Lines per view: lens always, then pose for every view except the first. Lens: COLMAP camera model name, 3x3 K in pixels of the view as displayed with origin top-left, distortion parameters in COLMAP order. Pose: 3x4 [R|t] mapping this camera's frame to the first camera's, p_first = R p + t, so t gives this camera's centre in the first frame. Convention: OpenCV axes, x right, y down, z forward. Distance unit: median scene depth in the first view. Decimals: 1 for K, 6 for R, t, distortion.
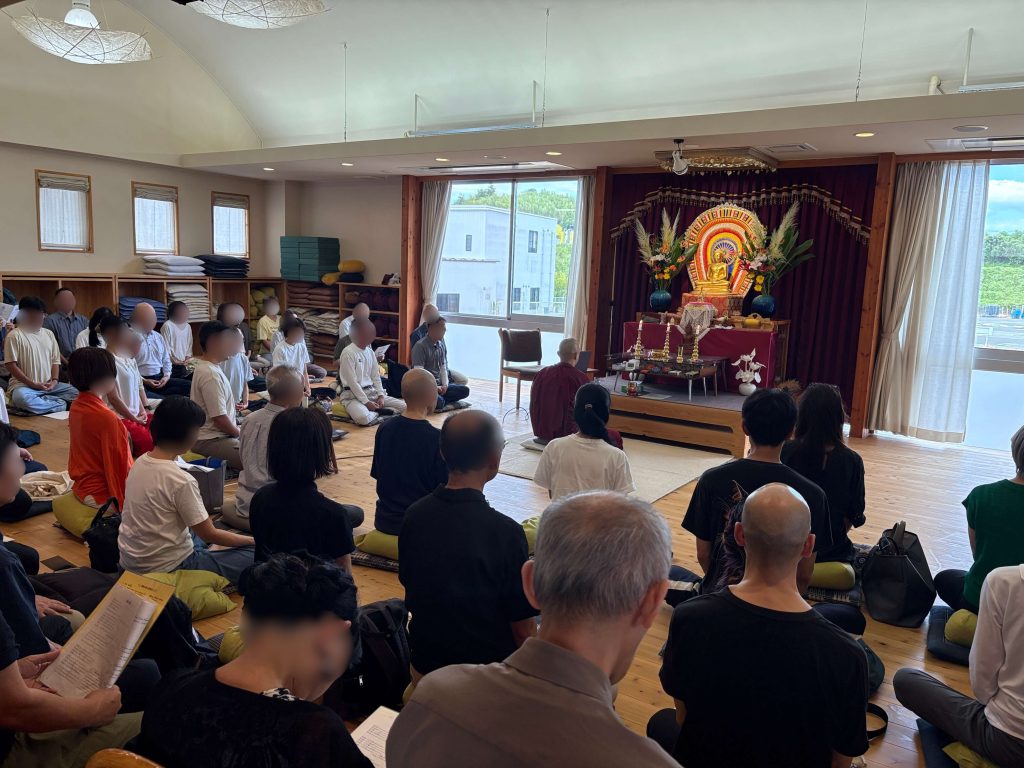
lens RADIAL K [[778.9, 0, 512.0], [0, 778.9, 384.0], [0, 0, 1]] dist [0.013626, -0.001268]
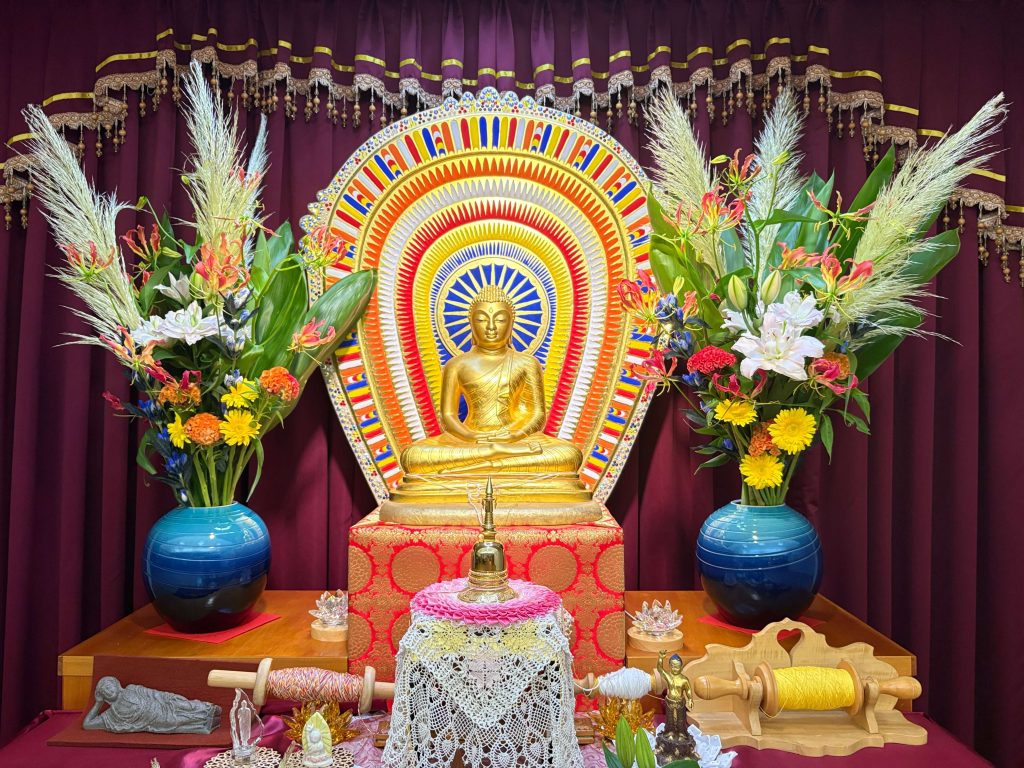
lens RADIAL K [[778.0, 0, 511.5], [0, 778.0, 387.8], [0, 0, 1]] dist [0.066209, -0.094137]
pose [[0.826923, -0.032849, 0.561355, 0.150124], [0.112296, 0.987830, -0.107616, -0.121414], [-0.550988, 0.152028, 0.820548, 0.817445]]
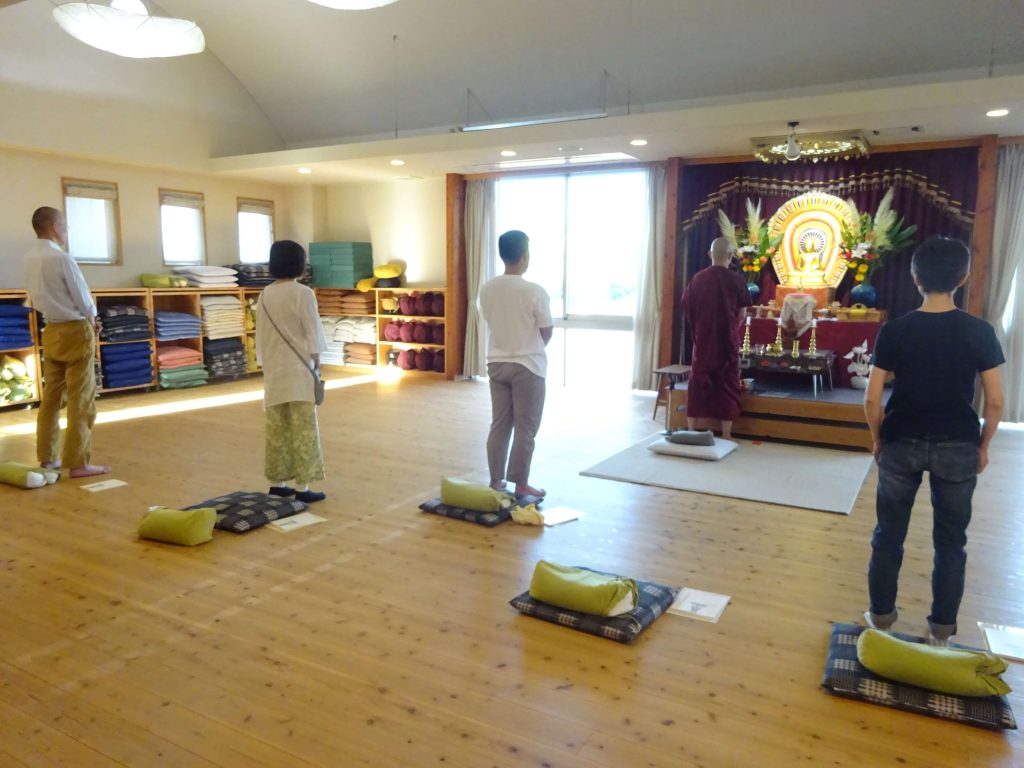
lens RADIAL K [[755.7, 0, 510.4], [0, 755.7, 386.1], [0, 0, 1]] dist [-0.005434, 0.003612]
pose [[0.997072, -0.042496, 0.063576, -0.168442], [0.042426, 0.999097, 0.002441, -0.008422], [-0.063622, 0.000264, 0.997974, 0.089655]]
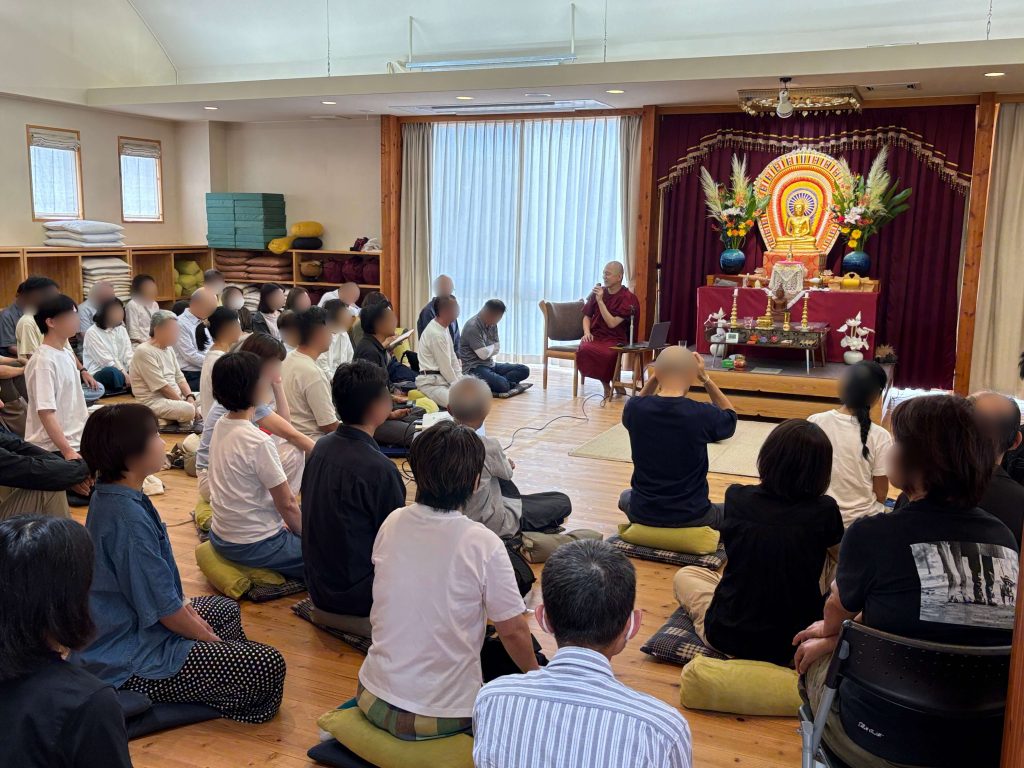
lens RADIAL K [[972.0, 0, 512.0], [0, 972.0, 384.0], [0, 0, 1]] dist [0.016023, -0.020320]
pose [[0.983886, -0.050778, 0.171433, -0.247900], [0.047871, 0.998632, 0.021049, -0.004949], [-0.172267, -0.012503, 0.984971, -0.027397]]
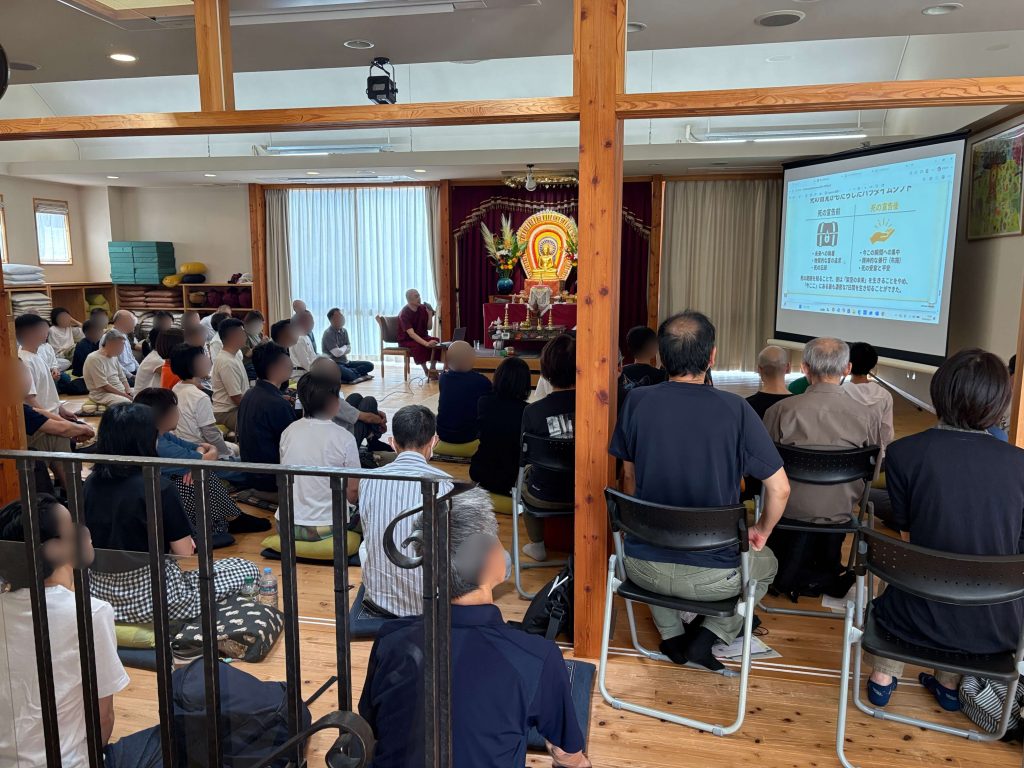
lens RADIAL K [[767.3, 0, 510.4], [0, 767.3, 398.7], [0, 0, 1]] dist [0.080733, -0.107740]
pose [[0.925709, -0.102108, 0.364193, -0.290876], [0.090585, 0.994701, 0.048633, 0.018521], [-0.367229, -0.012029, 0.930053, -0.198556]]
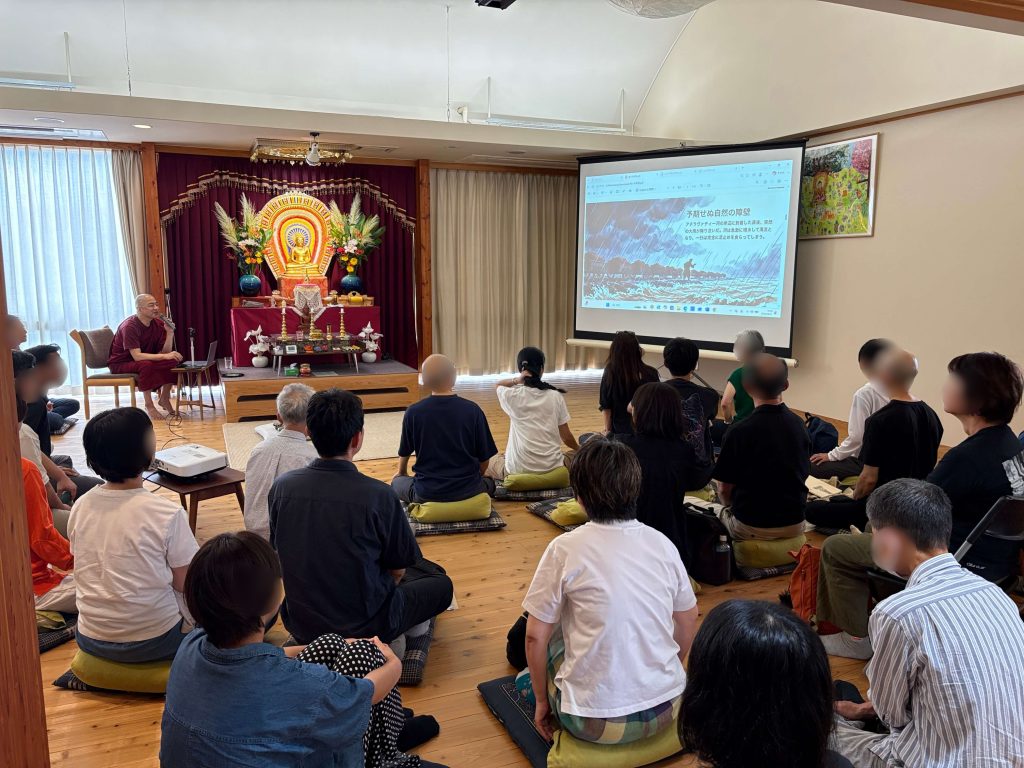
lens RADIAL K [[781.3, 0, 508.6], [0, 781.3, 384.0], [0, 0, 1]] dist [0.009947, 0.003722]
pose [[0.559489, -0.158355, 0.813570, -0.472919], [0.136611, 0.985773, 0.097927, -0.035369], [-0.817502, 0.056354, 0.573162, 0.158293]]
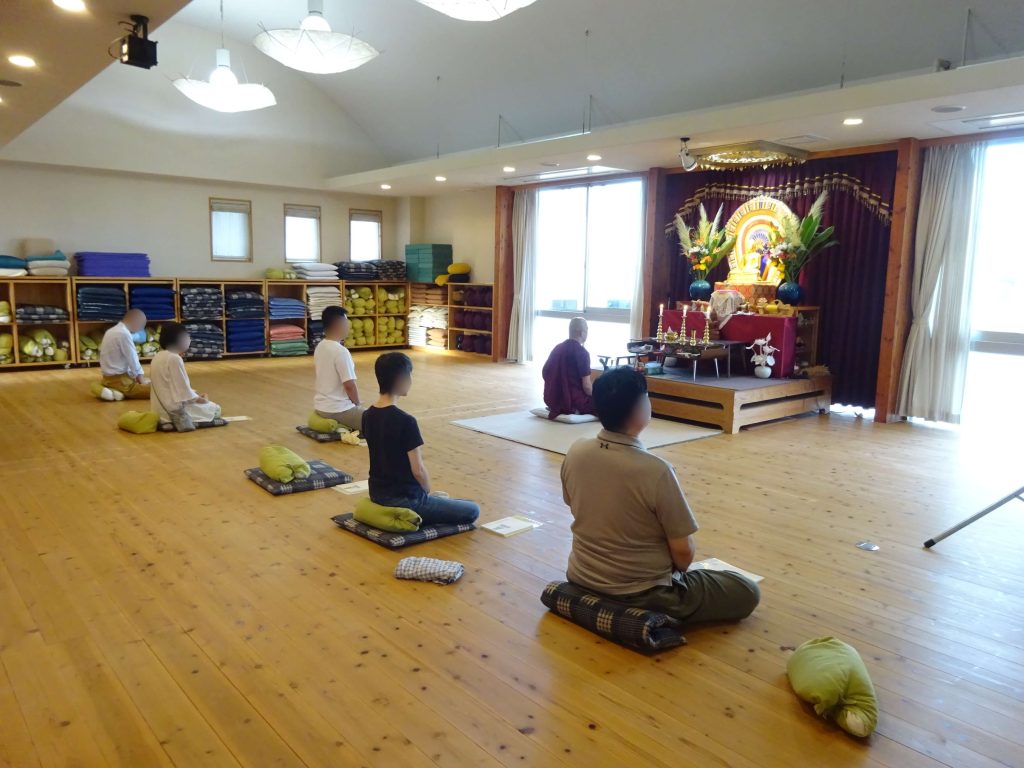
lens RADIAL K [[755.7, 0, 510.4], [0, 755.7, 386.1], [0, 0, 1]] dist [-0.005434, 0.003612]
pose [[0.964650, 0.017239, -0.262971, 0.218711], [-0.019129, 0.999806, -0.004631, 0.033300], [0.262840, 0.009498, 0.964793, -0.058054]]
